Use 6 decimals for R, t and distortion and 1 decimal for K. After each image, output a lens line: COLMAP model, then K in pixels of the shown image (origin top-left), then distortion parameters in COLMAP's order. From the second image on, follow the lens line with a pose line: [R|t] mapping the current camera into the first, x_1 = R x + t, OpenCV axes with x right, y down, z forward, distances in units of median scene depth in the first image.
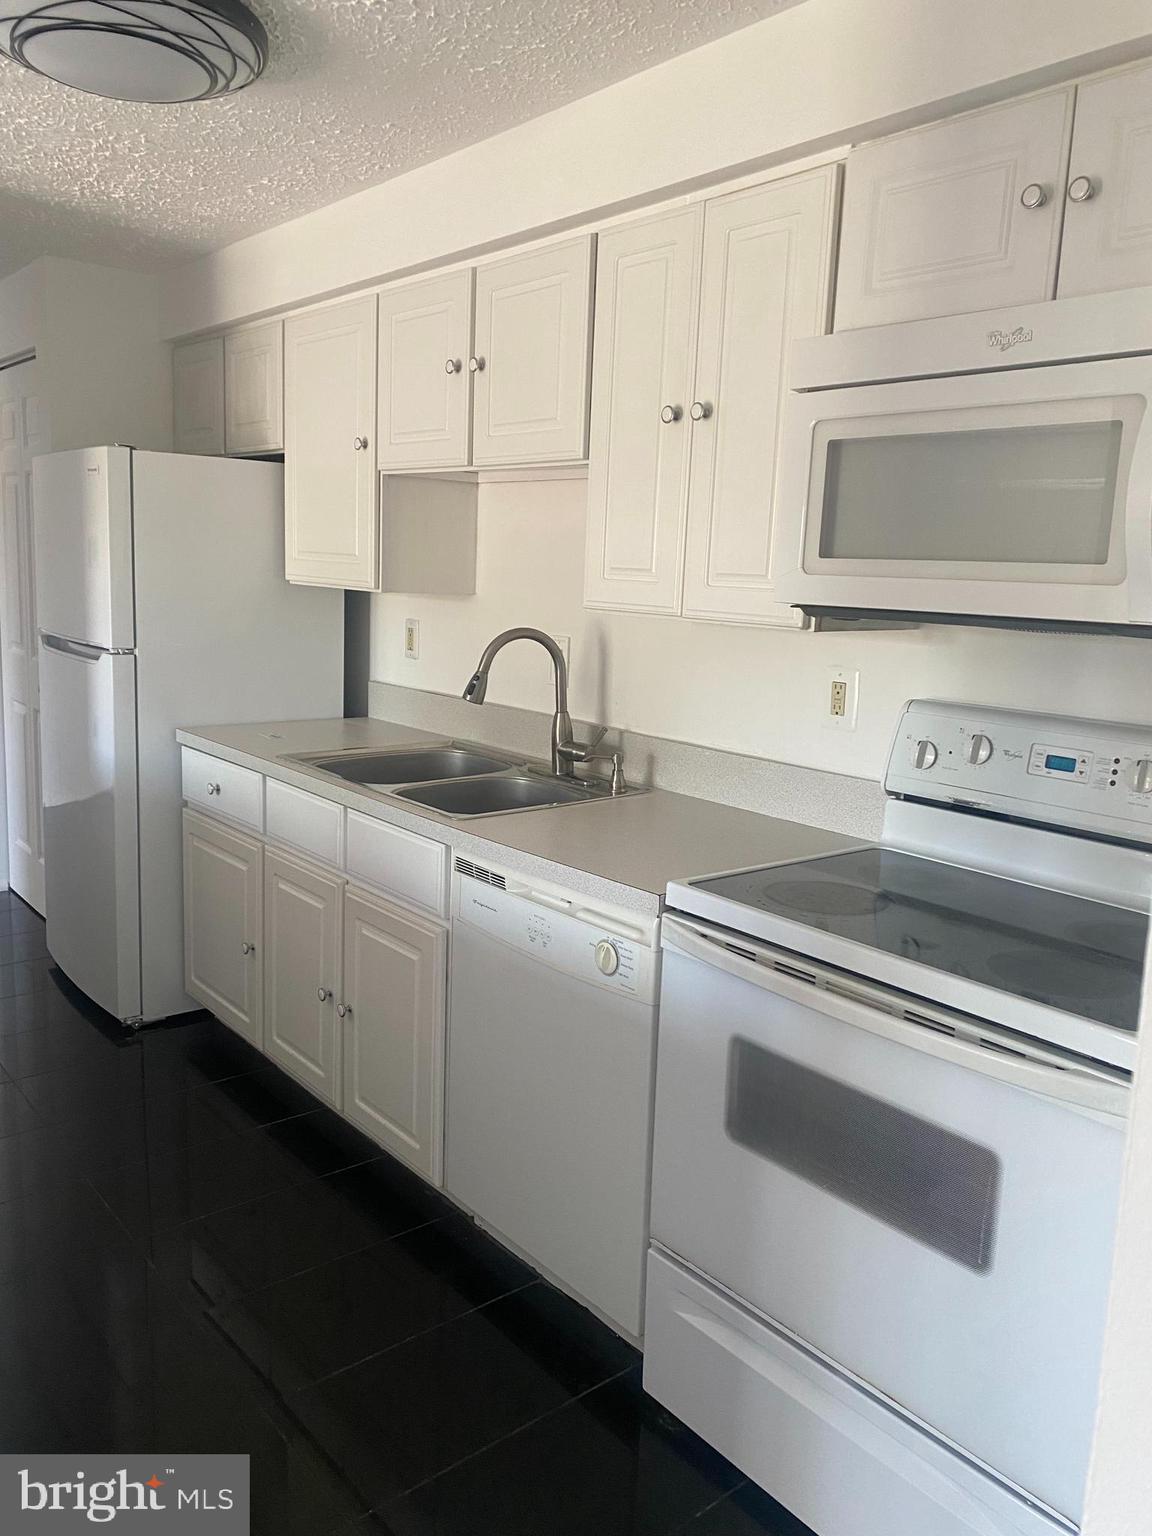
lens RADIAL K [[1151.1, 0, 576.0], [0, 1151.1, 768.0], [0, 0, 1]] dist [0.010131, -0.000296]
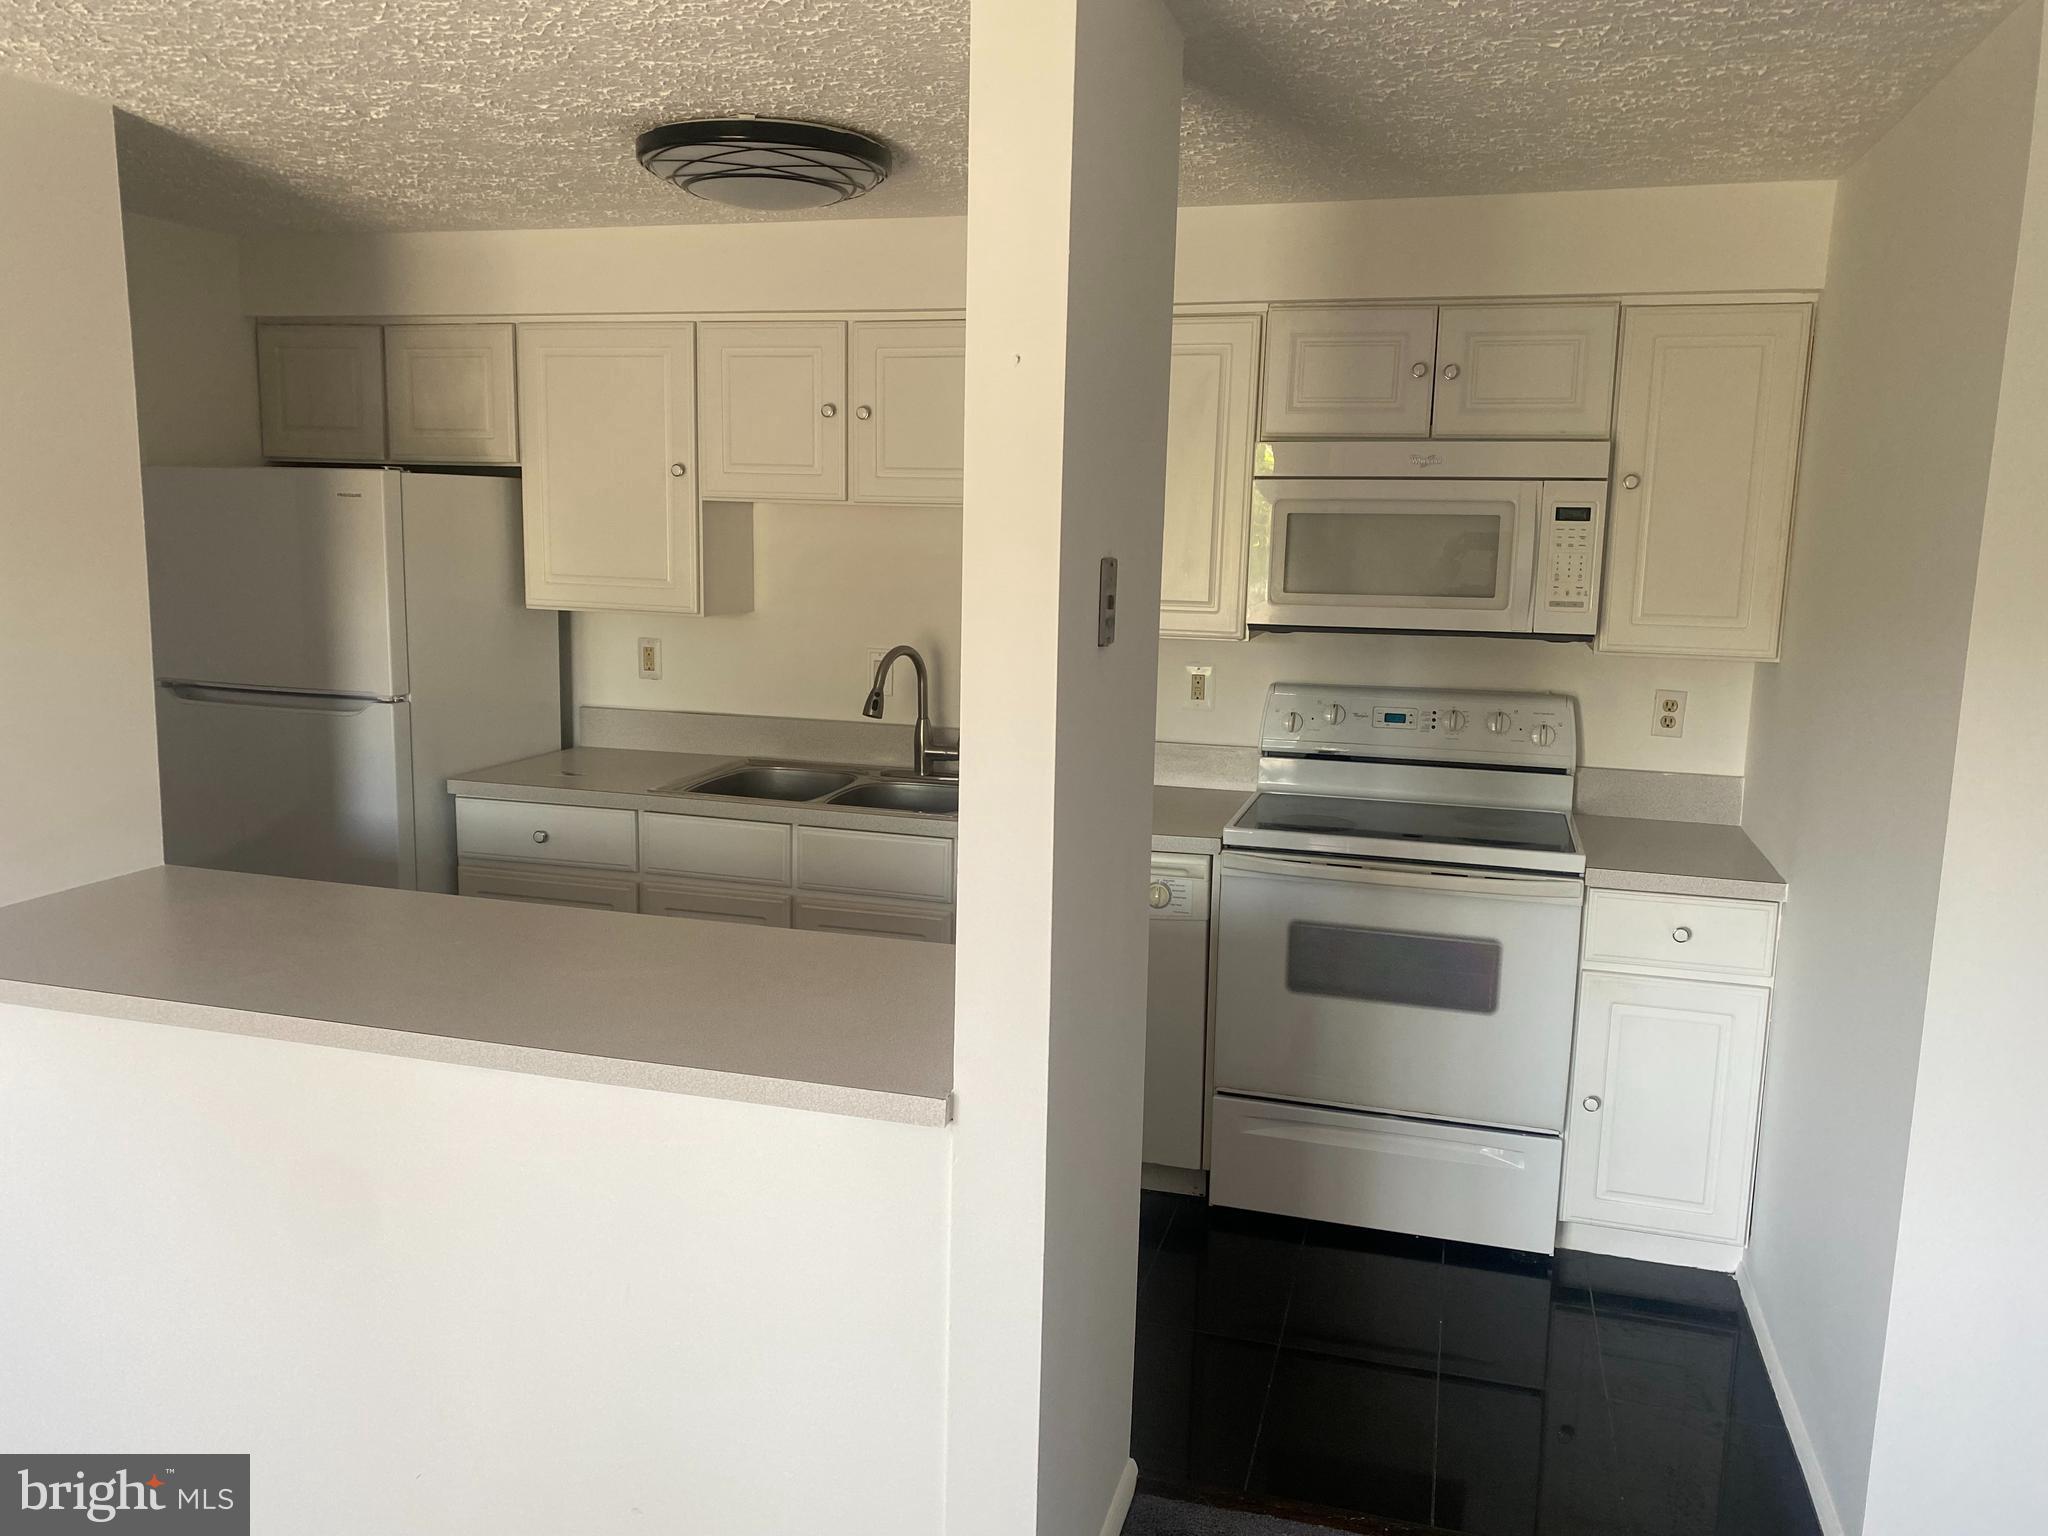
lens RADIAL K [[1685.4, 0, 894.8], [0, 1685.4, 796.5], [0, 0, 1]] dist [0.075490, -0.002658]
pose [[0.849072, -0.120436, 0.514366, -1.231225], [0.109838, 0.992635, 0.051108, -0.083520], [-0.516733, 0.013103, 0.856046, -0.529547]]
